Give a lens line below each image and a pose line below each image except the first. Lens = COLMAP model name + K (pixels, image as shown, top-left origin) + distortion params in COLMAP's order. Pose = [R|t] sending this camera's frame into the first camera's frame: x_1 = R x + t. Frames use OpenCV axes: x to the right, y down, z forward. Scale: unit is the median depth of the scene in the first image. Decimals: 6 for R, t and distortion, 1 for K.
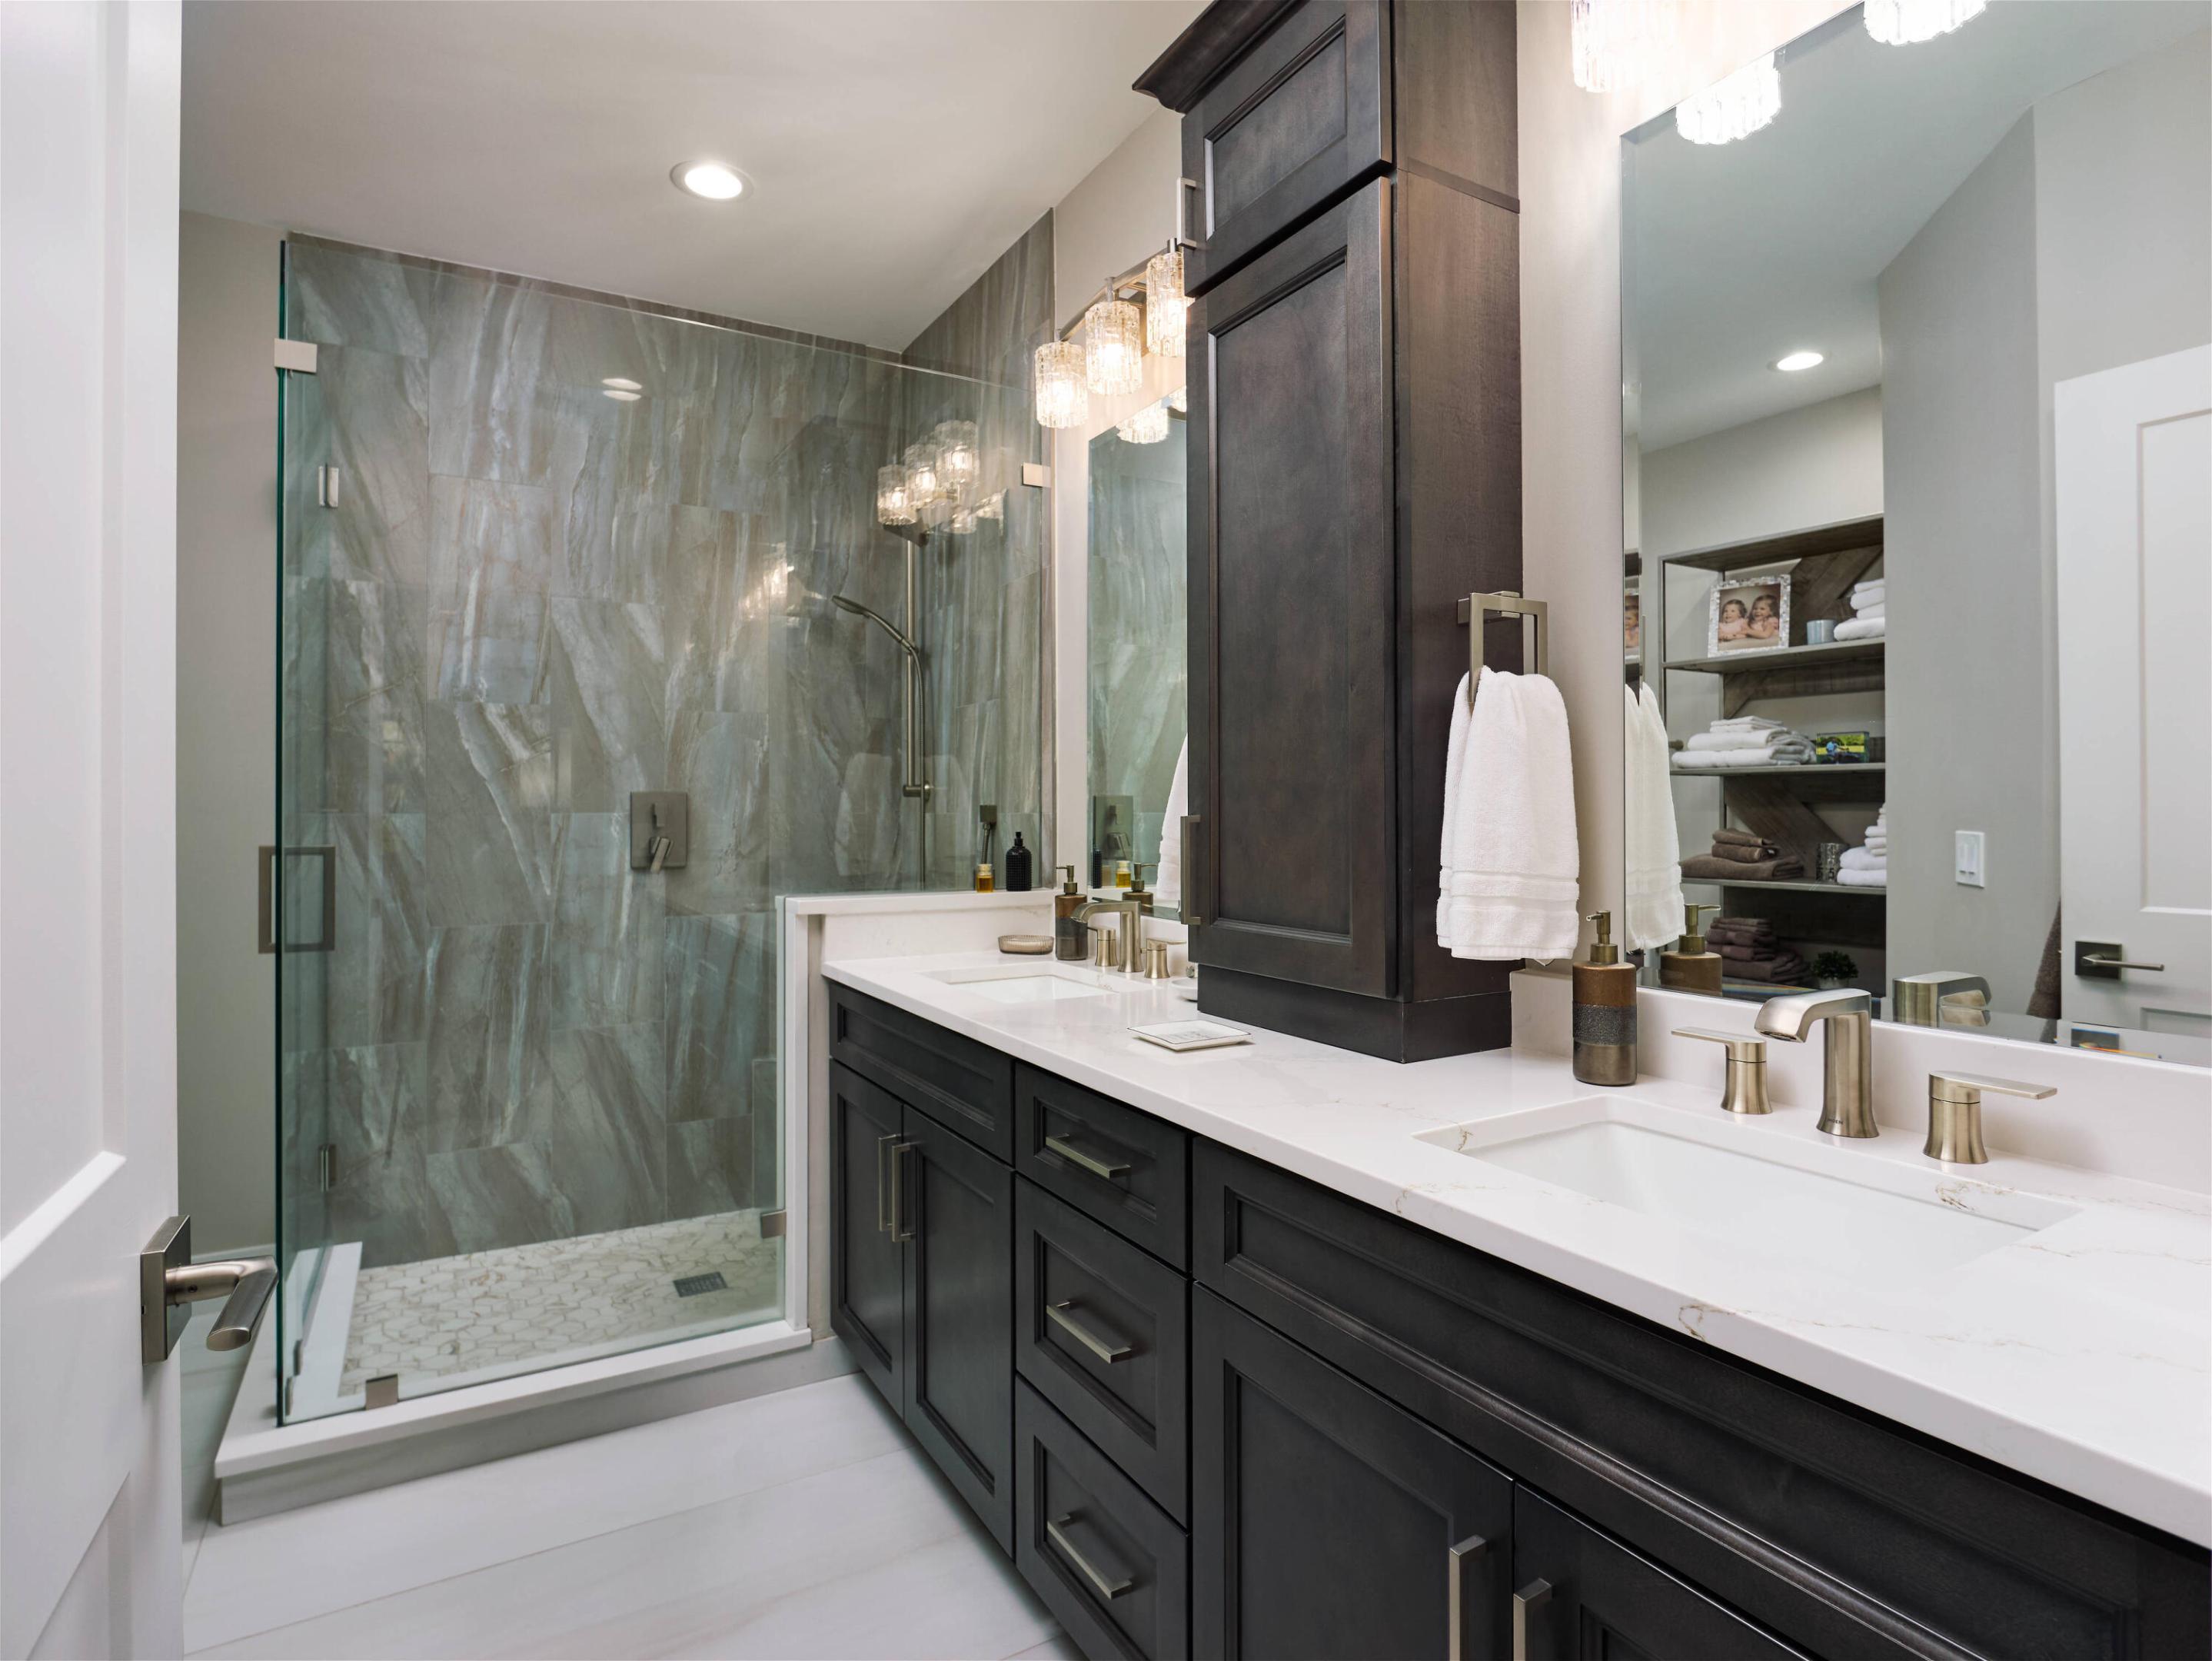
lens RADIAL K [[1127.3, 0, 1118.7], [0, 1127.3, 828.9], [0, 0, 1]] dist [-0.021580, 0.001494]
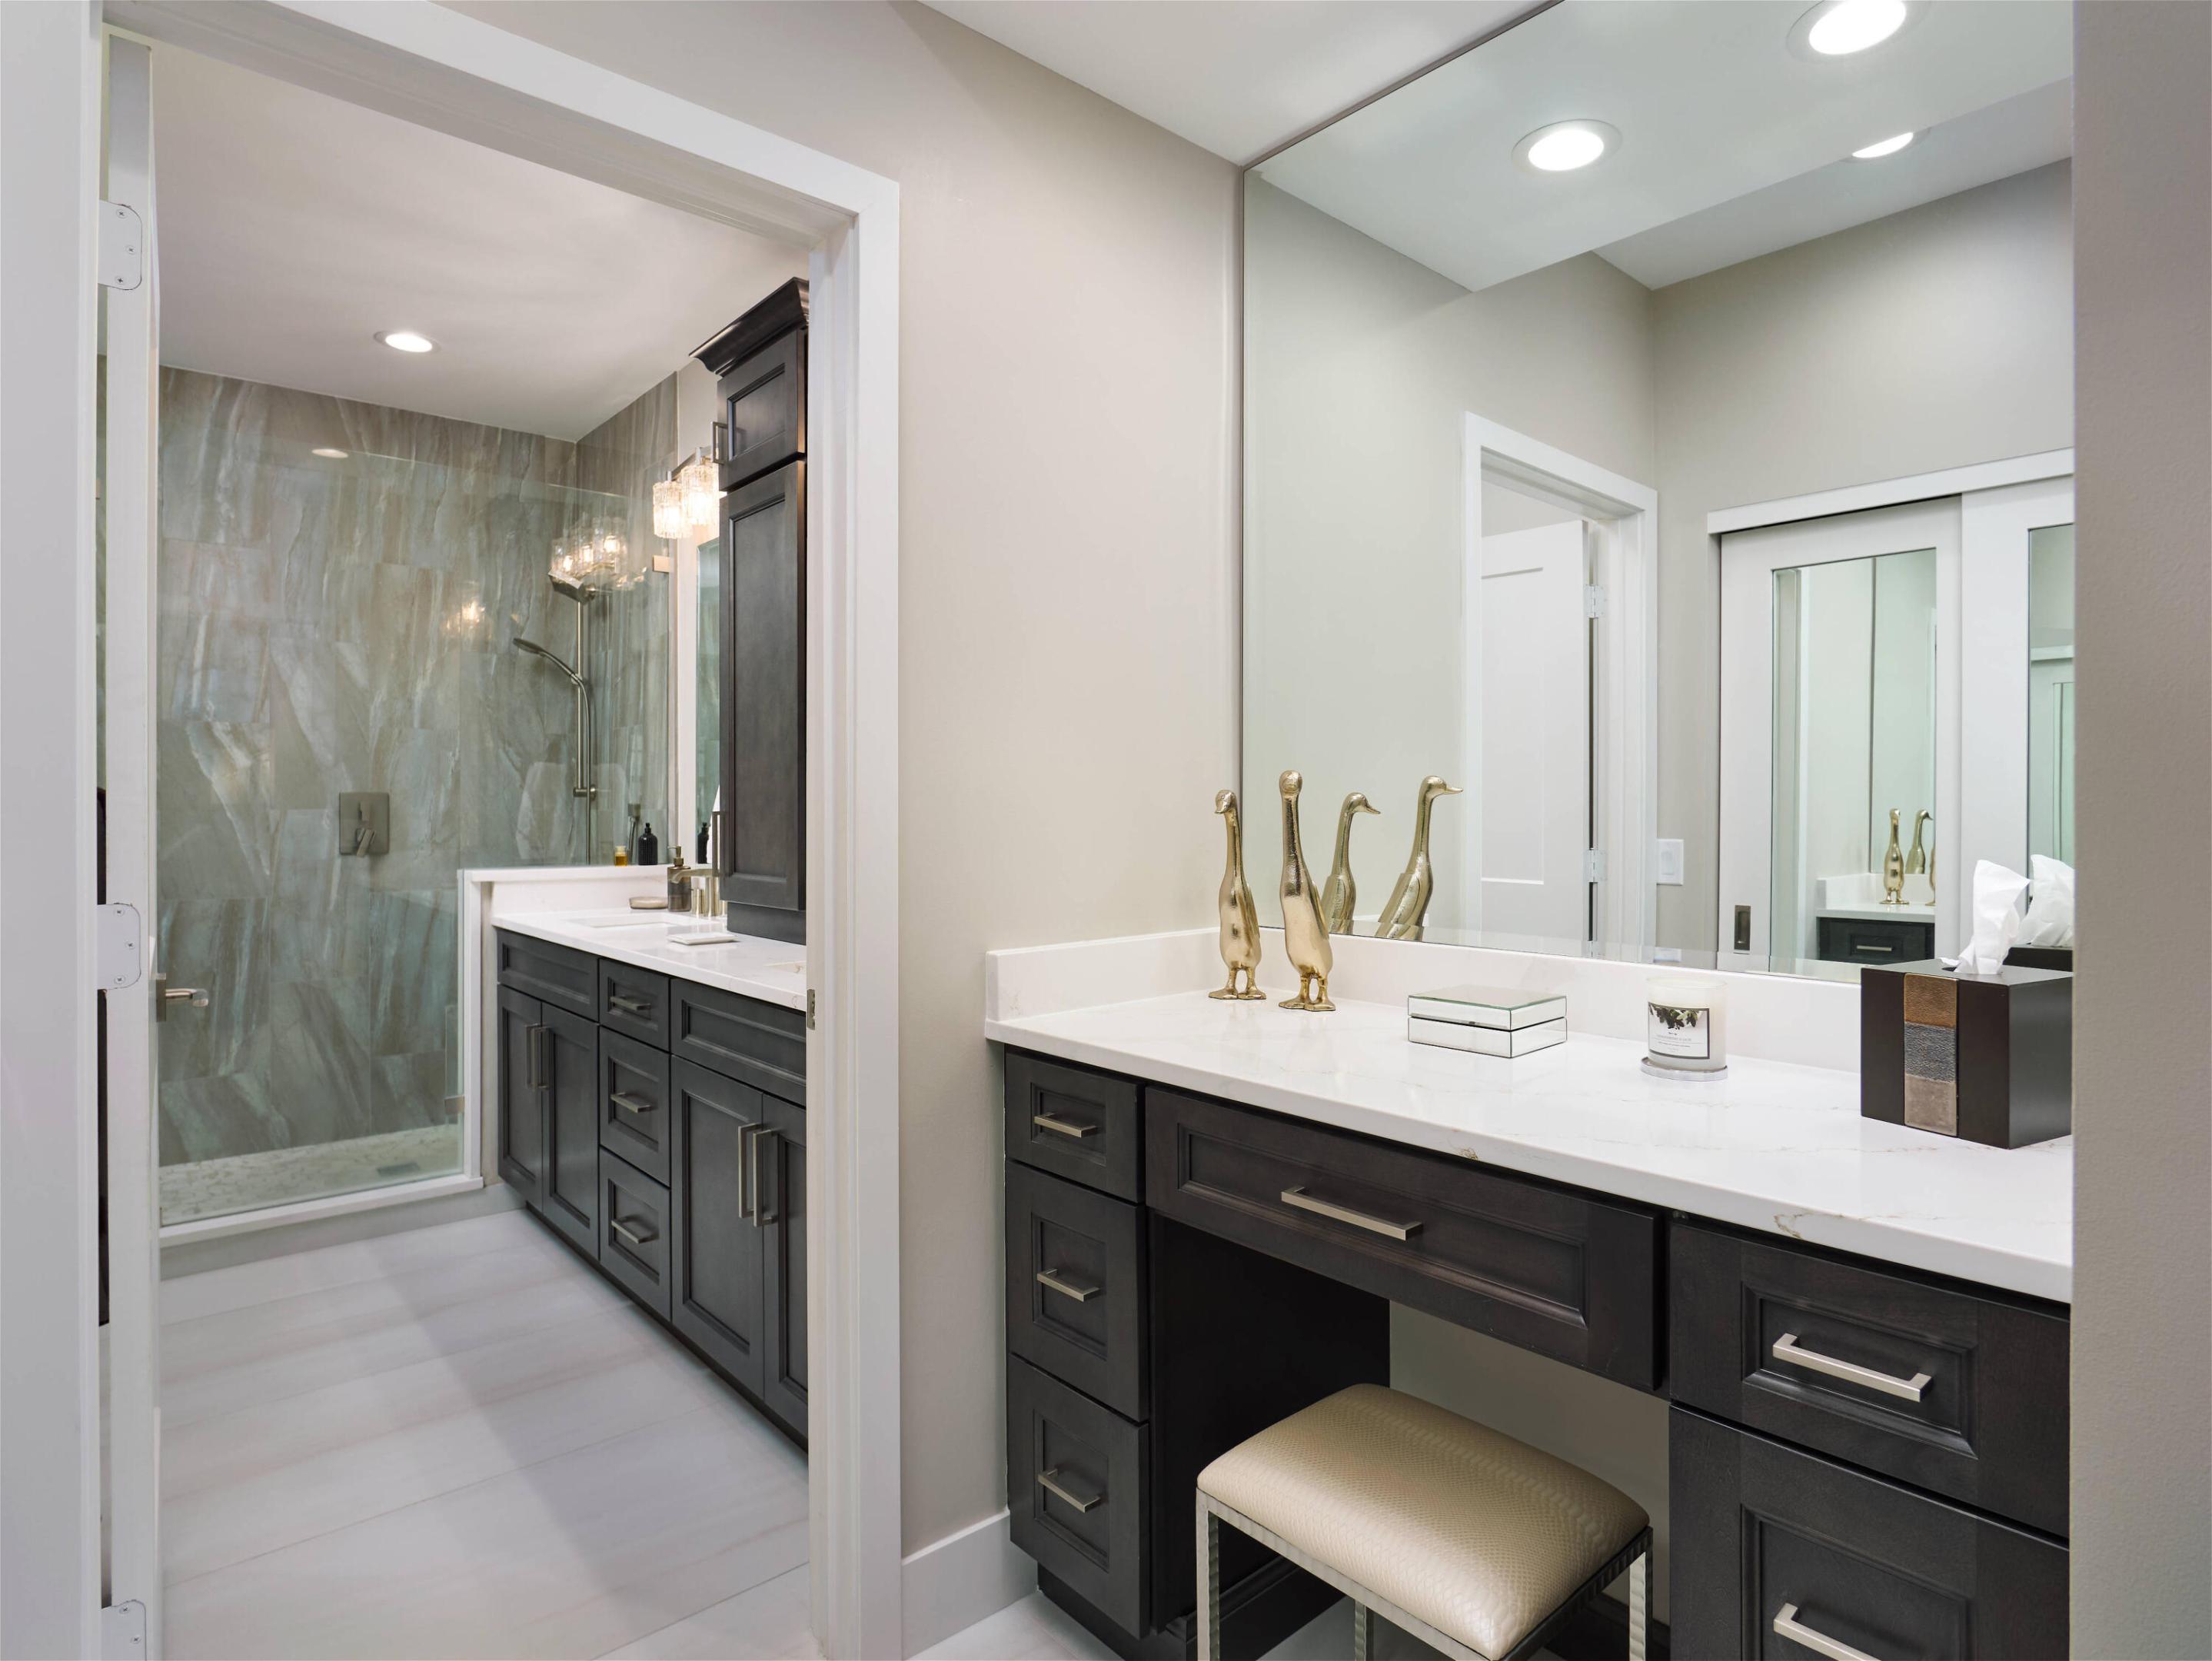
lens RADIAL K [[1127.3, 0, 1095.0], [0, 1127.3, 819.6], [0, 0, 1]] dist [-0.021580, 0.001494]
pose [[0.981600, -0.001912, 0.190939, 0.164488], [0.002900, 0.999984, -0.004893, 0.006042], [-0.190926, 0.005356, 0.981590, -0.407106]]
